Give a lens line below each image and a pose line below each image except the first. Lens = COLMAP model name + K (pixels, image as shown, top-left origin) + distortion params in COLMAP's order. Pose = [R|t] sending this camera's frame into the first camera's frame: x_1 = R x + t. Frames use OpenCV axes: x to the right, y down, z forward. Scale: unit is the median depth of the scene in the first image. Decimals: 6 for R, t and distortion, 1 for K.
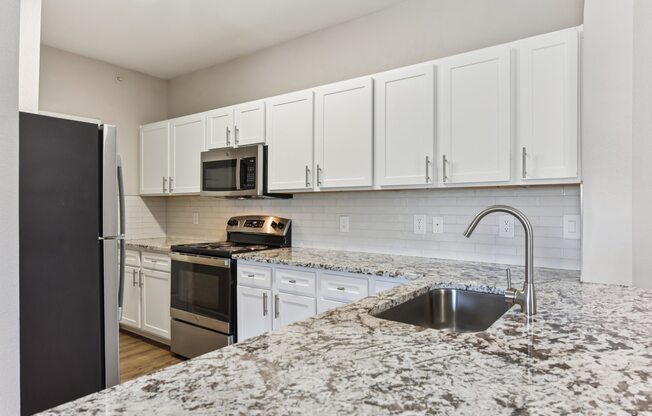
lens RADIAL K [[304.0, 0, 326.0], [0, 304.0, 208.0], [0, 0, 1]] dist [-0.002976, -0.000226]
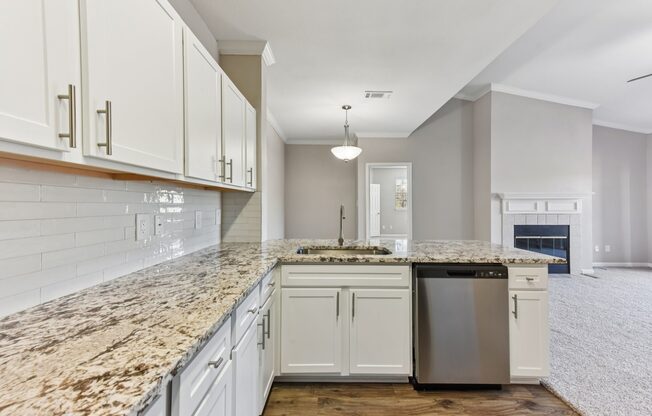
lens RADIAL K [[259.2, 0, 327.4], [0, 259.2, 204.6], [0, 0, 1]] dist [0.027648, -0.000168]
pose [[-0.540681, 0.001330, 0.841227, -0.420444], [0.008023, 0.999961, 0.003576, -0.001788], [-0.841190, 0.008683, -0.540671, 0.782483]]
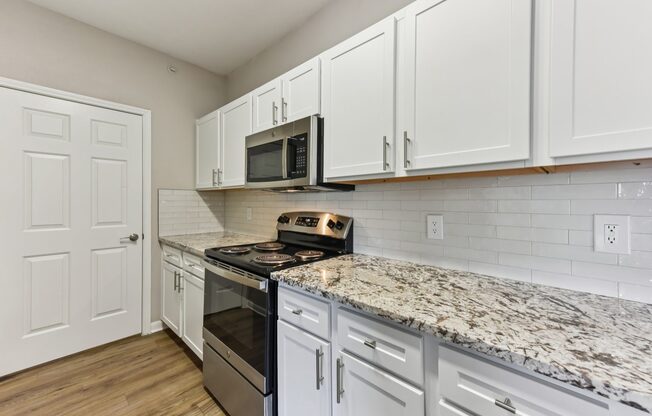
lens RADIAL K [[259.2, 0, 327.4], [0, 259.2, 204.6], [0, 0, 1]] dist [0.027648, -0.000168]
pose [[0.985619, 0.002902, -0.168956, -0.071282], [-0.001845, 0.999978, 0.006411, 0.000065], [0.168971, -0.006007, 0.985603, 0.357837]]
